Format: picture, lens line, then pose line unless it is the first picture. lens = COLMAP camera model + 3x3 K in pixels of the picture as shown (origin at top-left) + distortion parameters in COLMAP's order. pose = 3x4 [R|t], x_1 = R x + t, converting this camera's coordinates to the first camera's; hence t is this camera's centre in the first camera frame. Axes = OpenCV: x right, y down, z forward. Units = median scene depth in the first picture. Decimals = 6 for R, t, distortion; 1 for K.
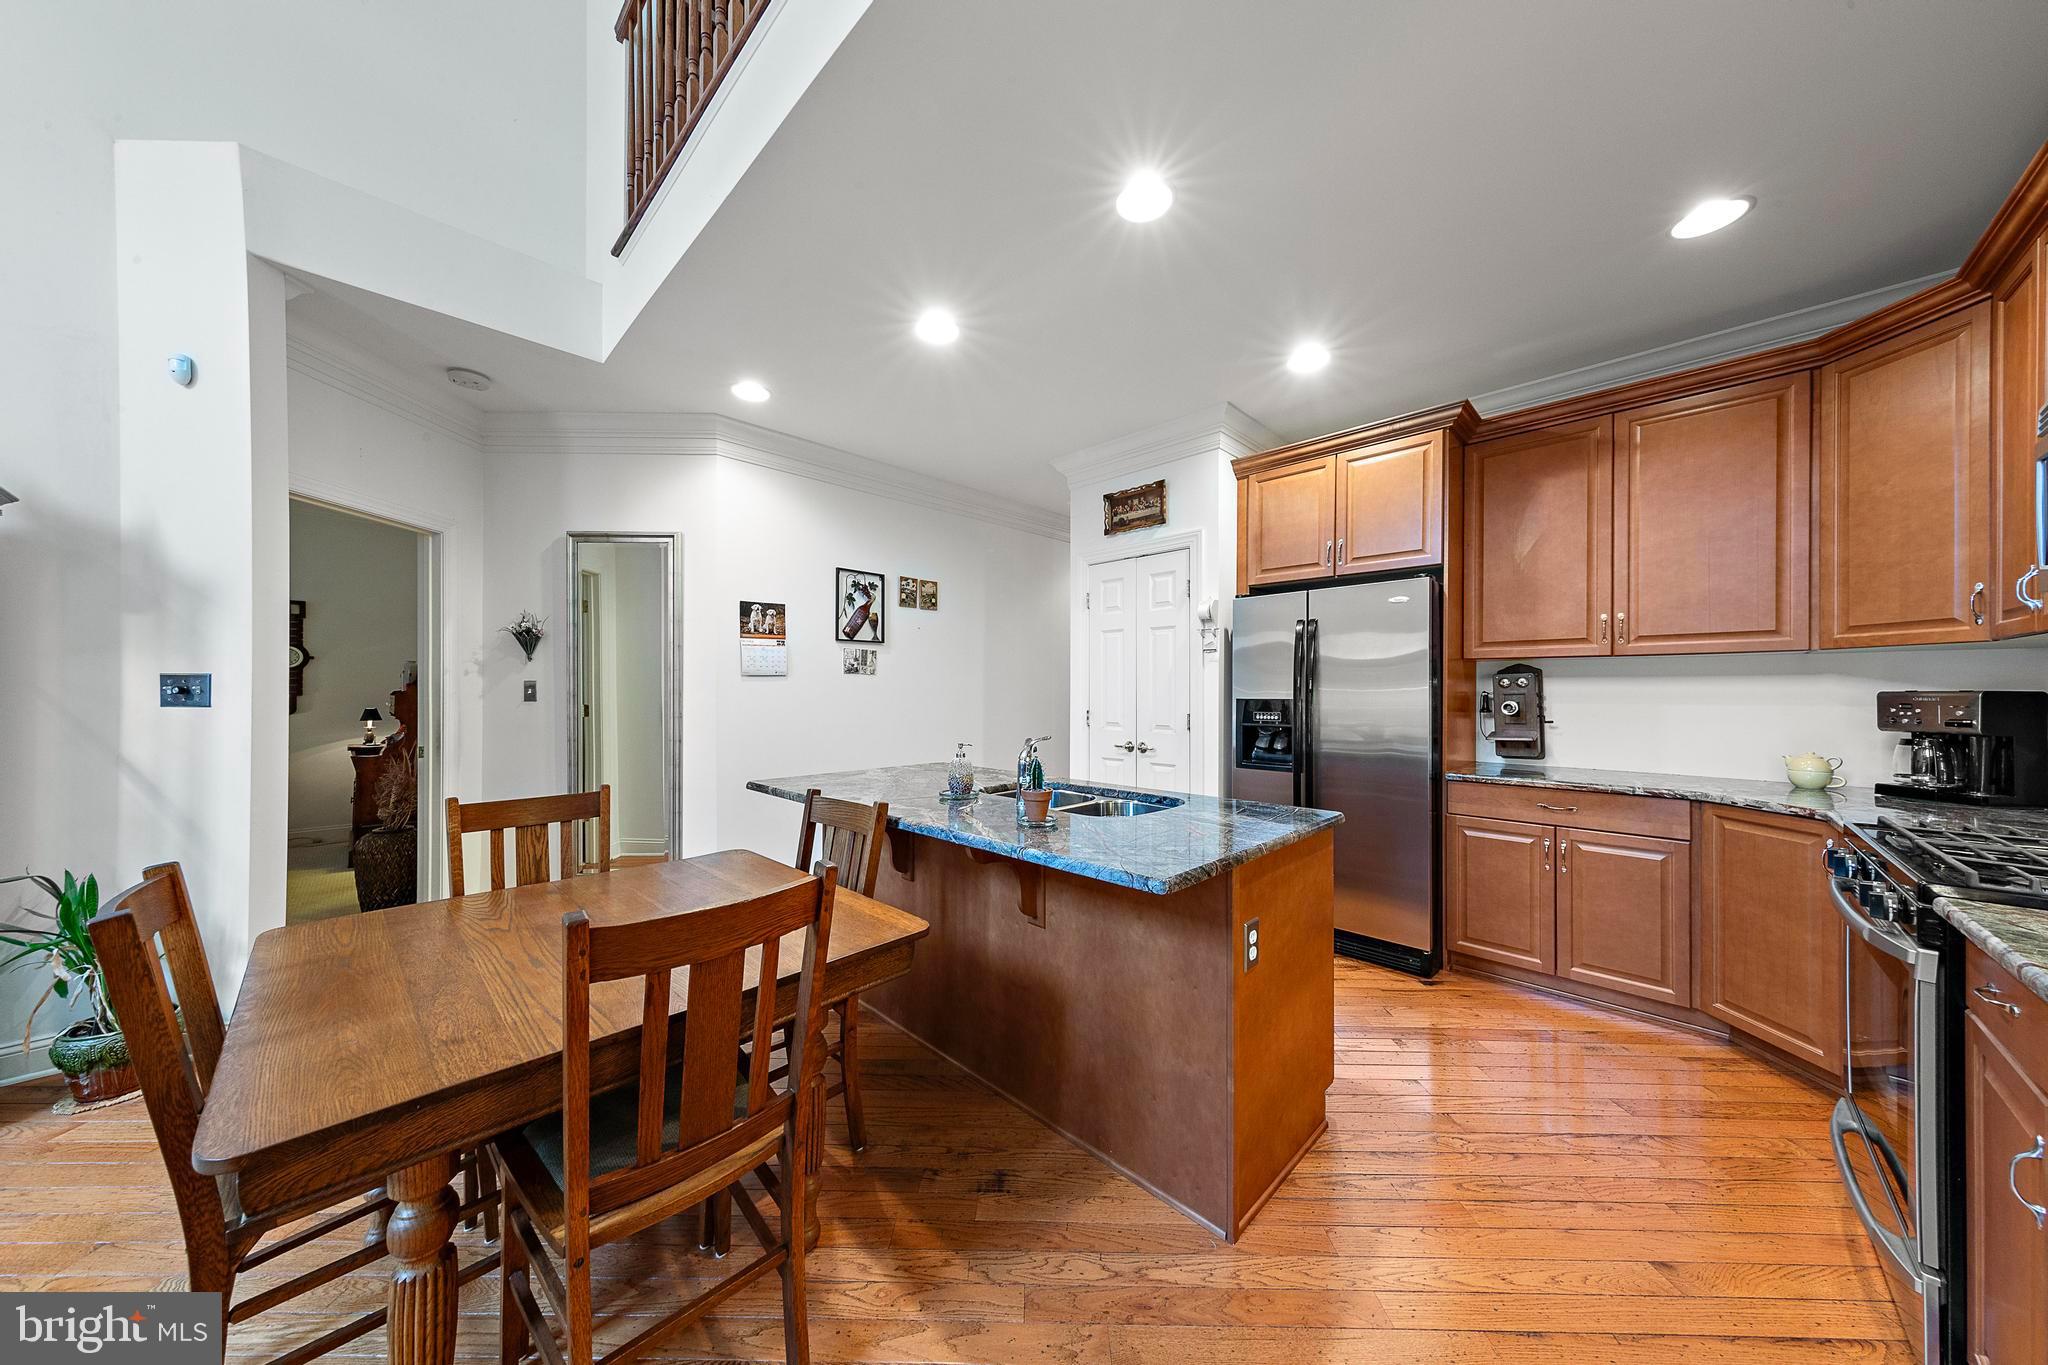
lens RADIAL K [[642.5, 0, 1026.5], [0, 642.5, 691.0], [0, 0, 1]] dist [0.000725, 0.000031]
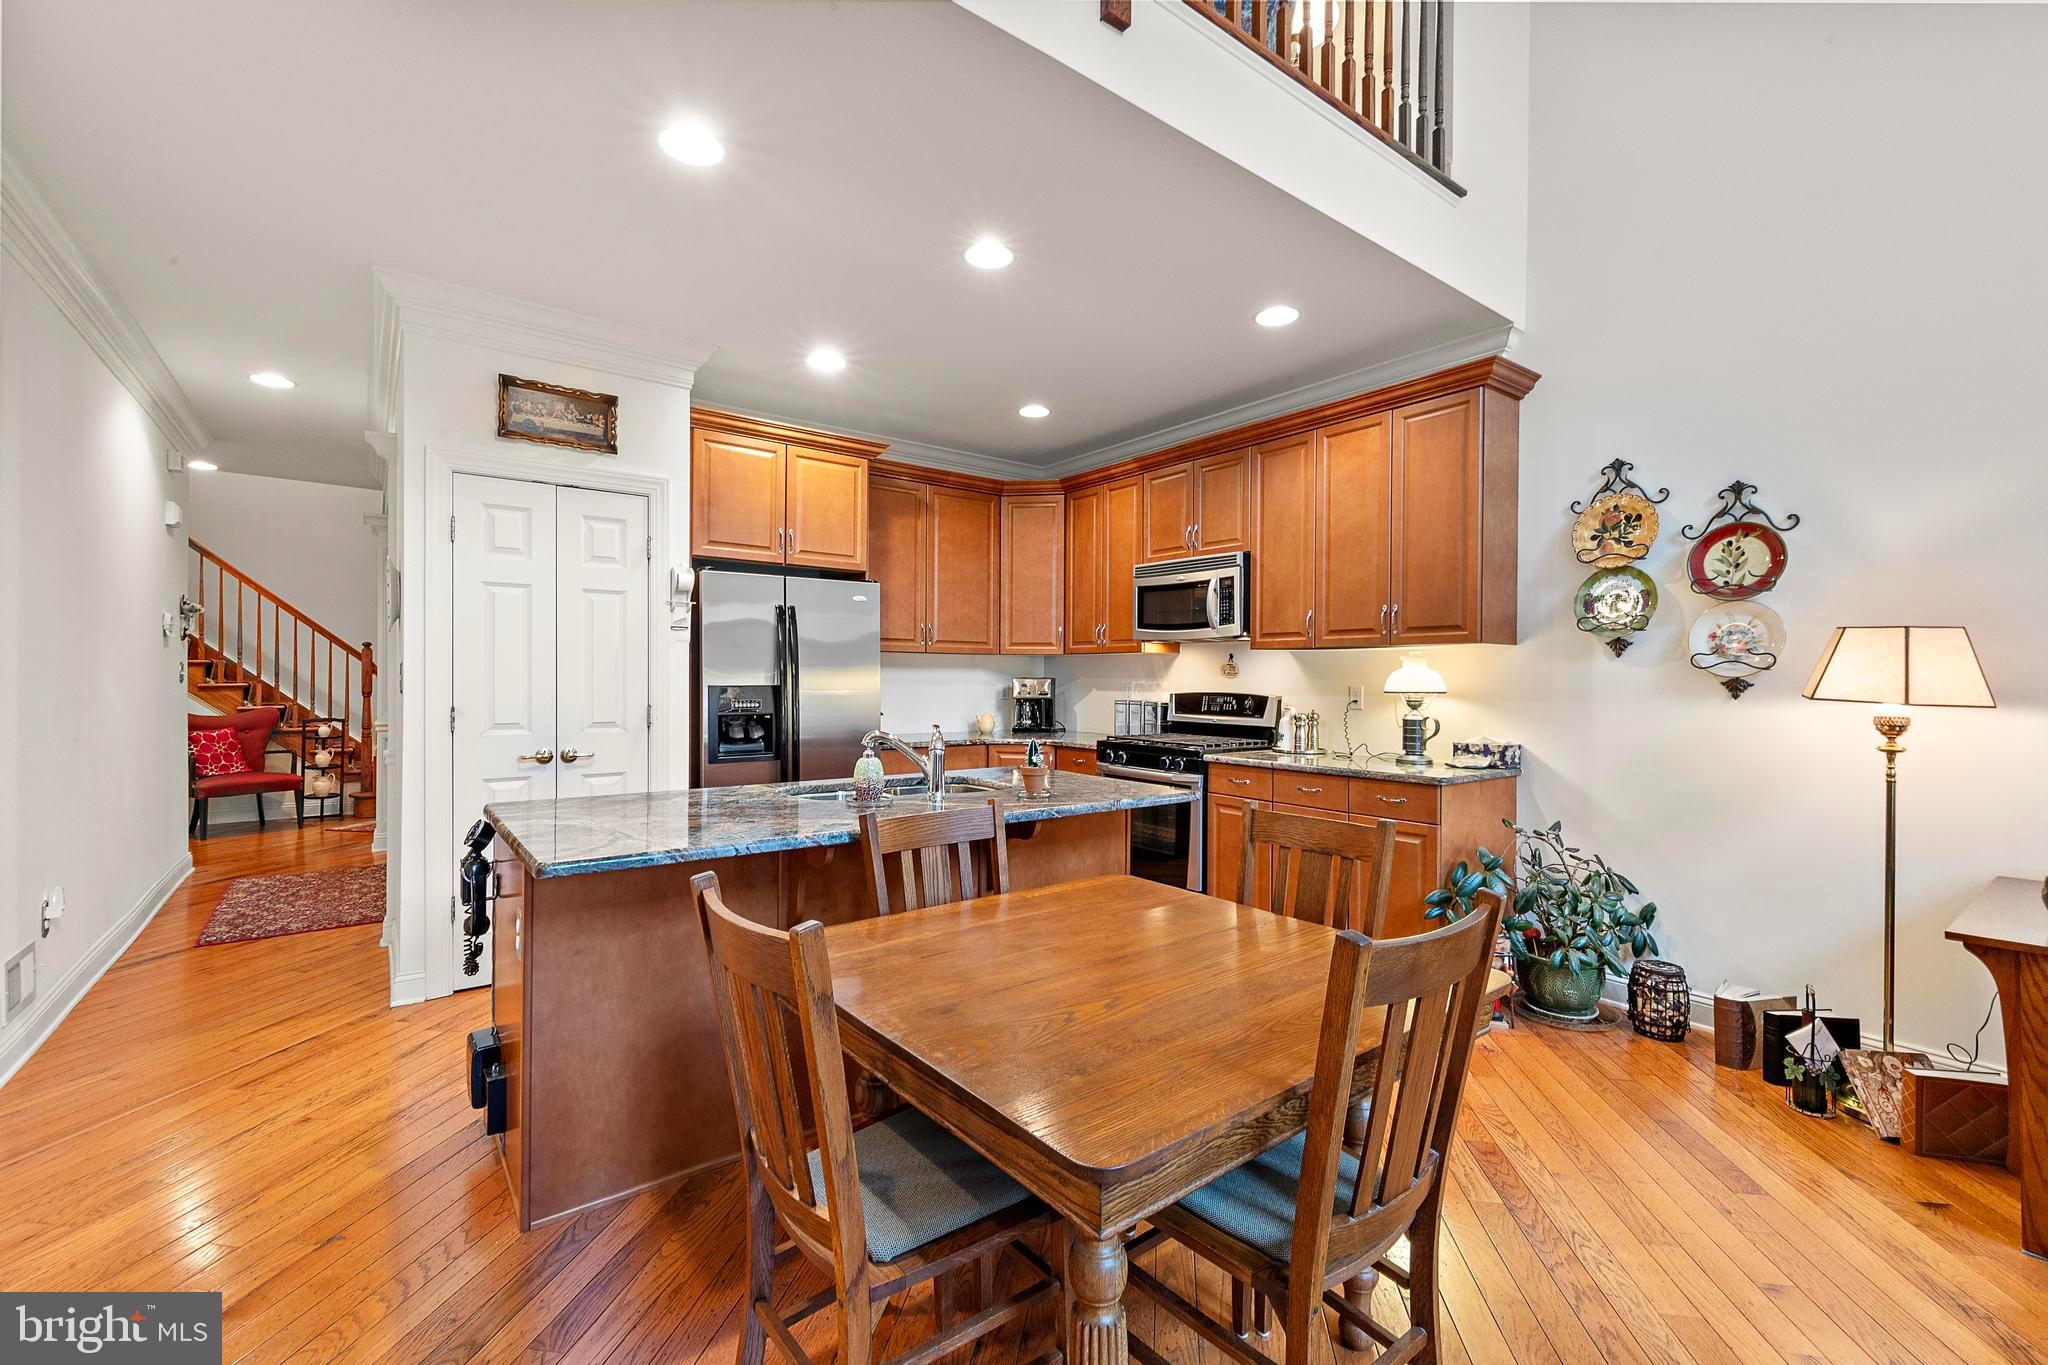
lens RADIAL K [[861.4, 0, 1024.0], [0, 861.4, 682.5], [0, 0, 1]] dist [0.003595, 0.000317]
pose [[0.144770, -0.007054, 0.989440, -0.682307], [-0.005889, 0.999951, 0.007990, -0.003372], [-0.989448, -0.006984, 0.144721, 0.355257]]
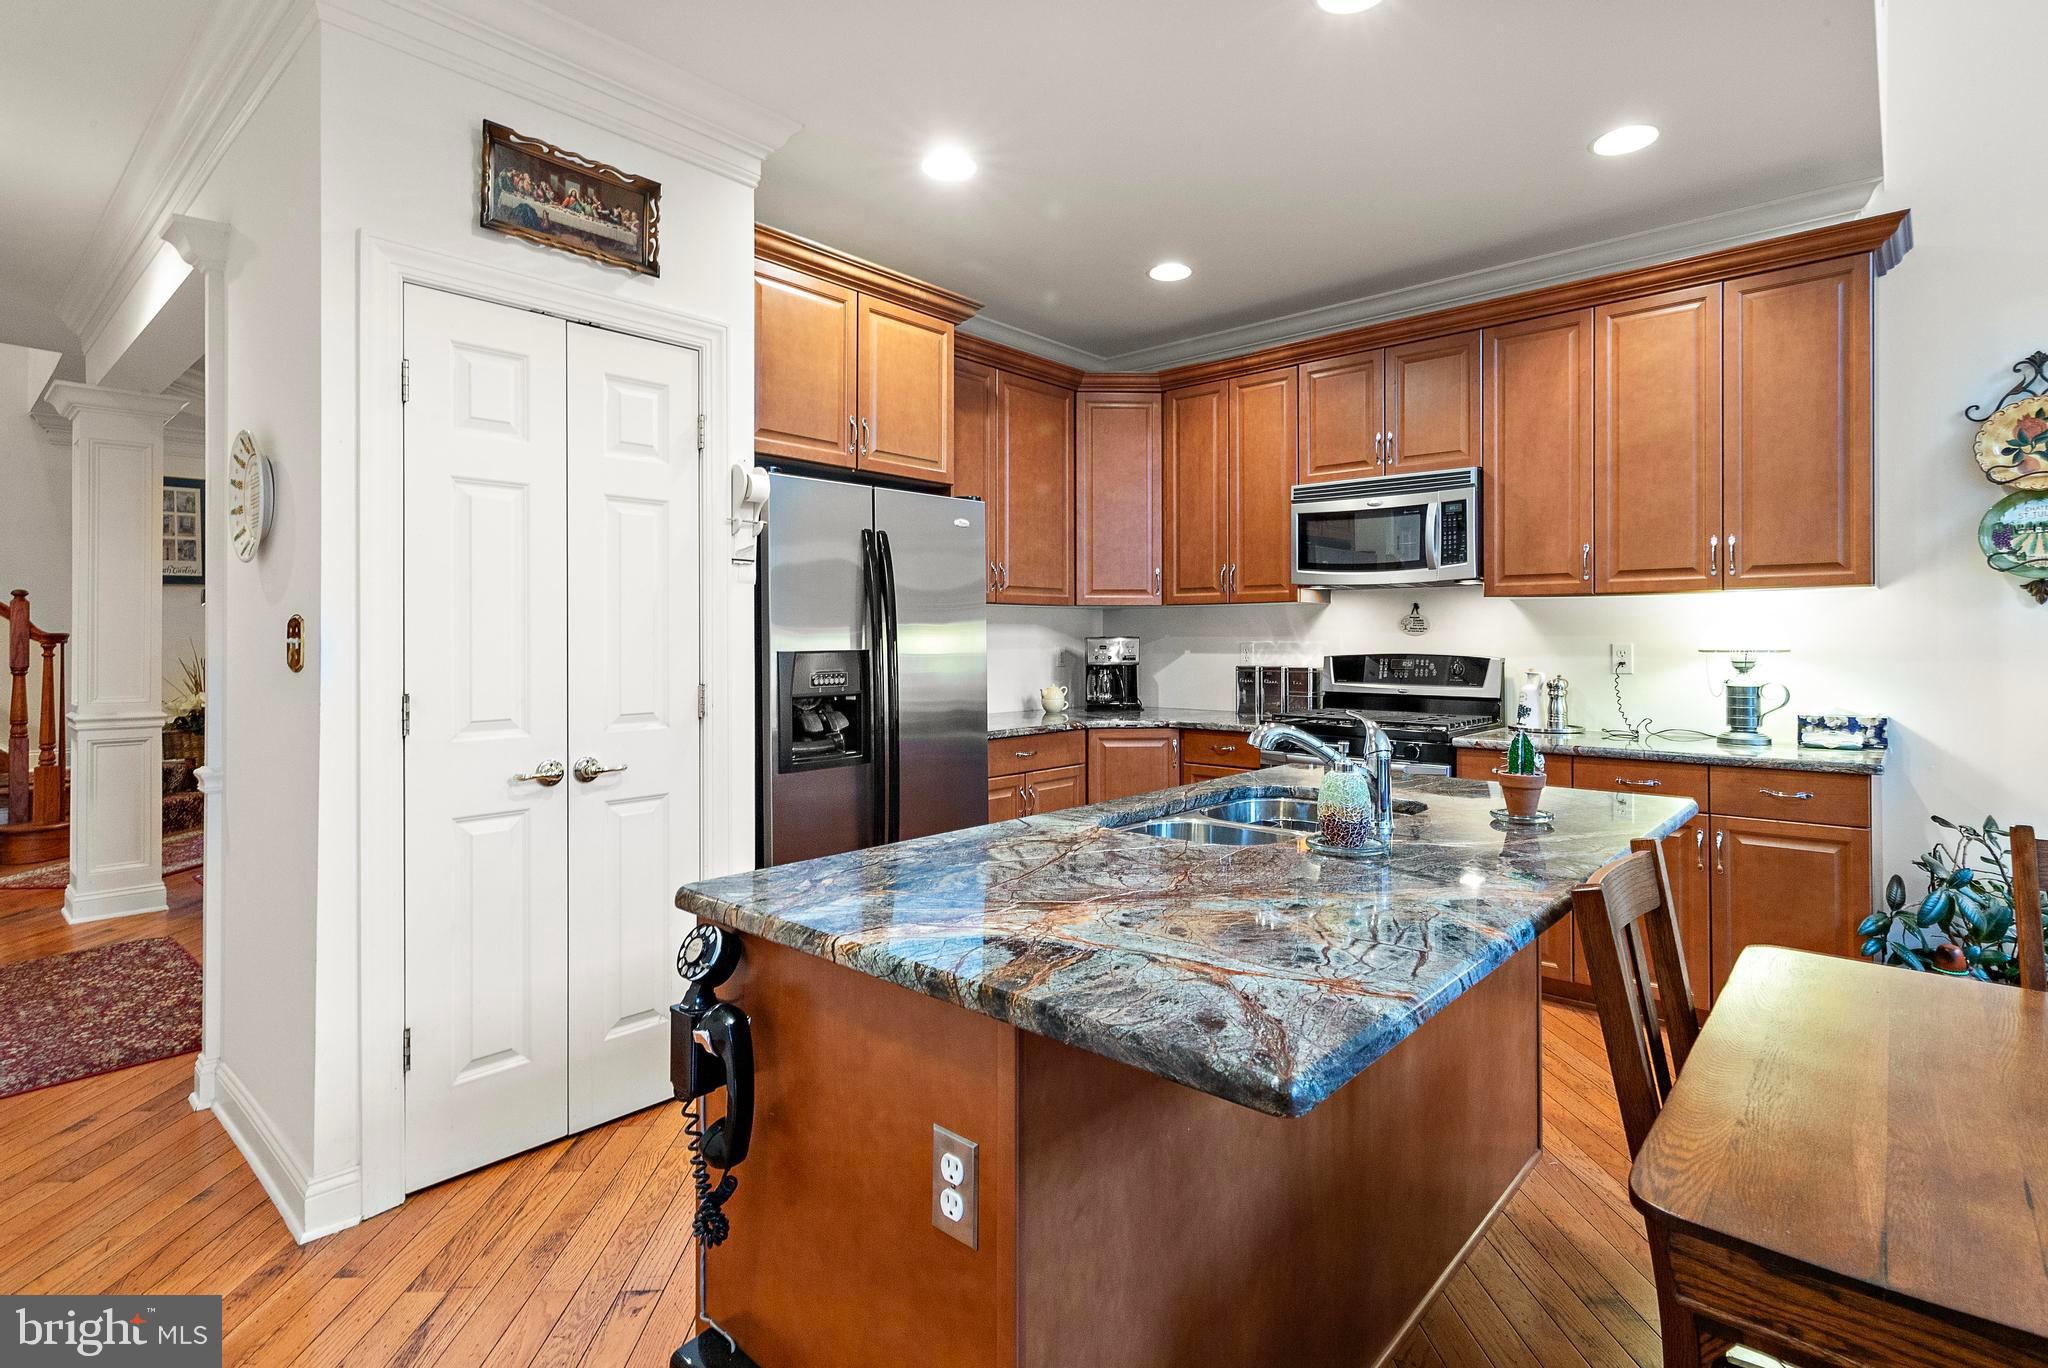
lens RADIAL K [[1000.9, 0, 1026.8], [0, 1000.9, 639.1], [0, 0, 1]] dist [0.002408, -0.000164]
pose [[-0.046920, -0.002735, 0.998895, -0.493819], [0.001777, 0.999994, 0.002822, -0.000873], [-0.998897, 0.001907, -0.046915, 0.725642]]
